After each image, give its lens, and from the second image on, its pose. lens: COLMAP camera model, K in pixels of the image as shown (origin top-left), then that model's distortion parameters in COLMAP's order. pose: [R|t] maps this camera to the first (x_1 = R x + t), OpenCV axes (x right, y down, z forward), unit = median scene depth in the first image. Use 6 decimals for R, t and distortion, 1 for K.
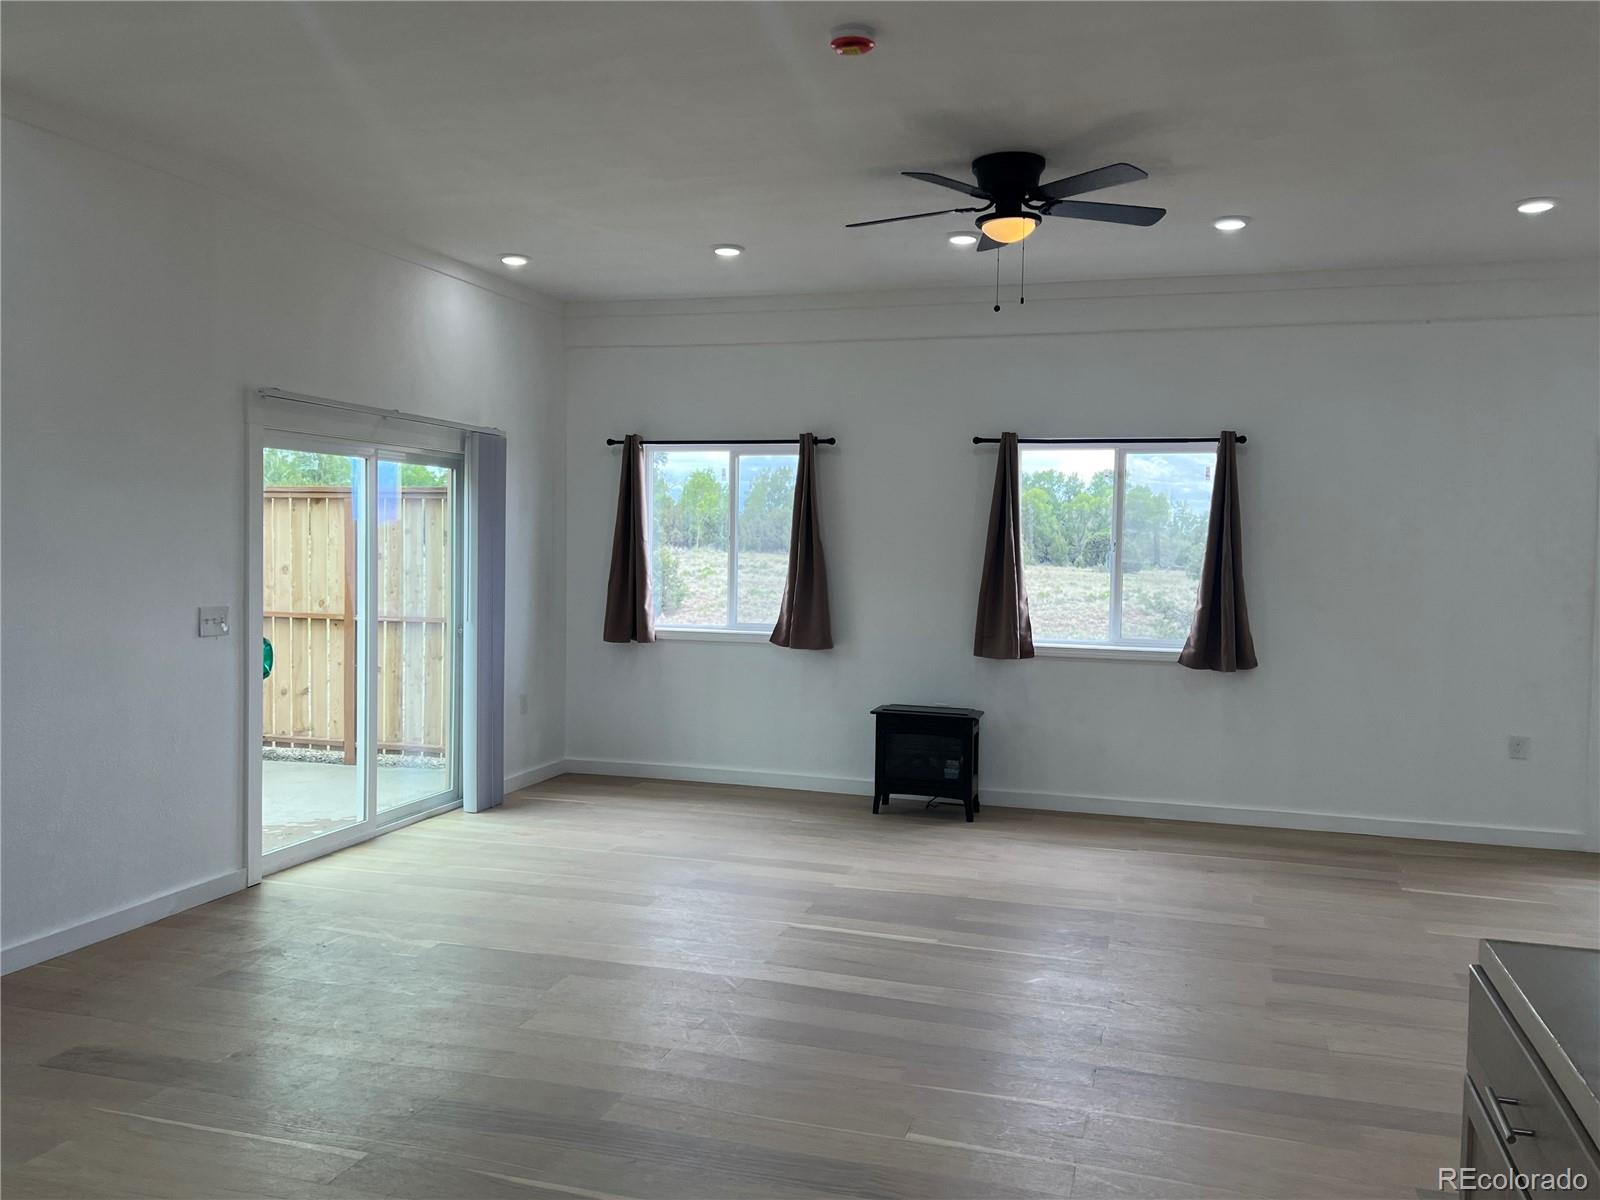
lens RADIAL K [[1266.2, 0, 800.0], [0, 1266.2, 600.0], [0, 0, 1]] dist [0.082094, -0.112855]
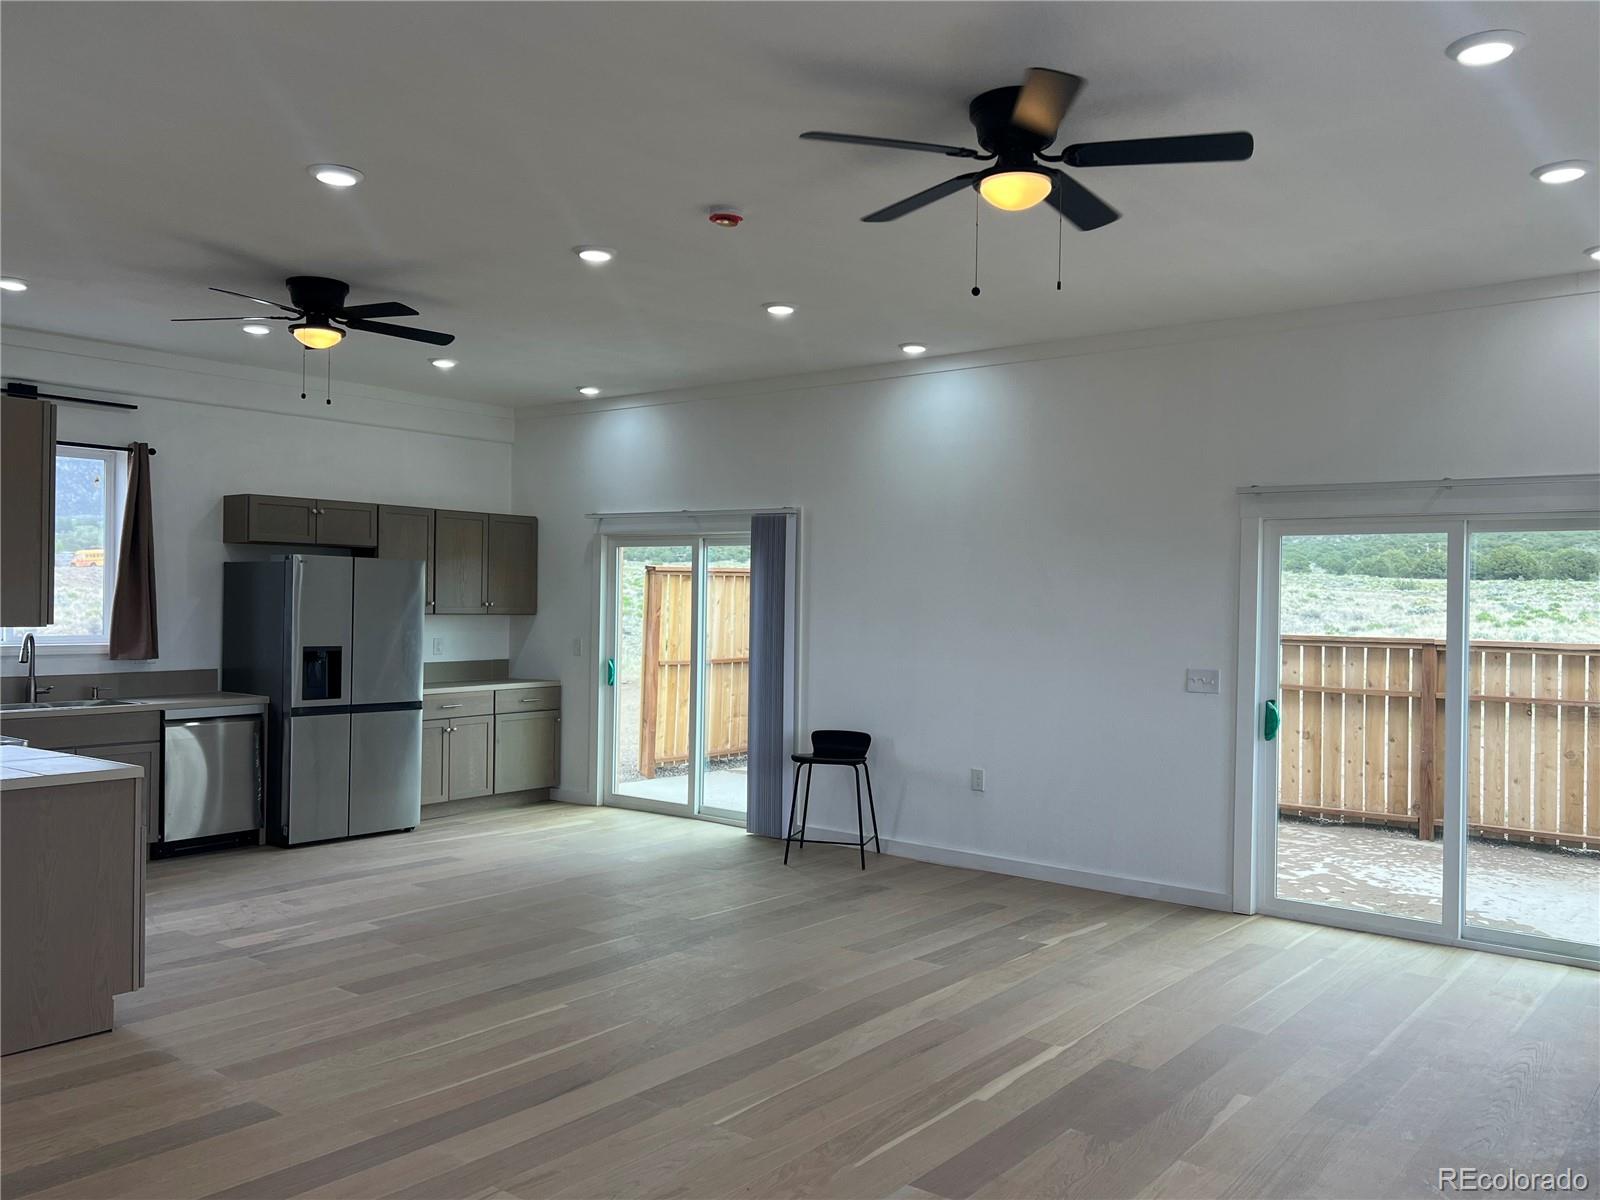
lens RADIAL K [[1264.9, 0, 818.4], [0, 1264.9, 596.6], [0, 0, 1]] dist [0.076651, -0.109904]
pose [[-0.345168, -0.024499, -0.938221, 0.842923], [-0.063918, 0.997952, -0.002544, -0.038646], [0.936362, 0.059091, -0.346027, 1.079592]]
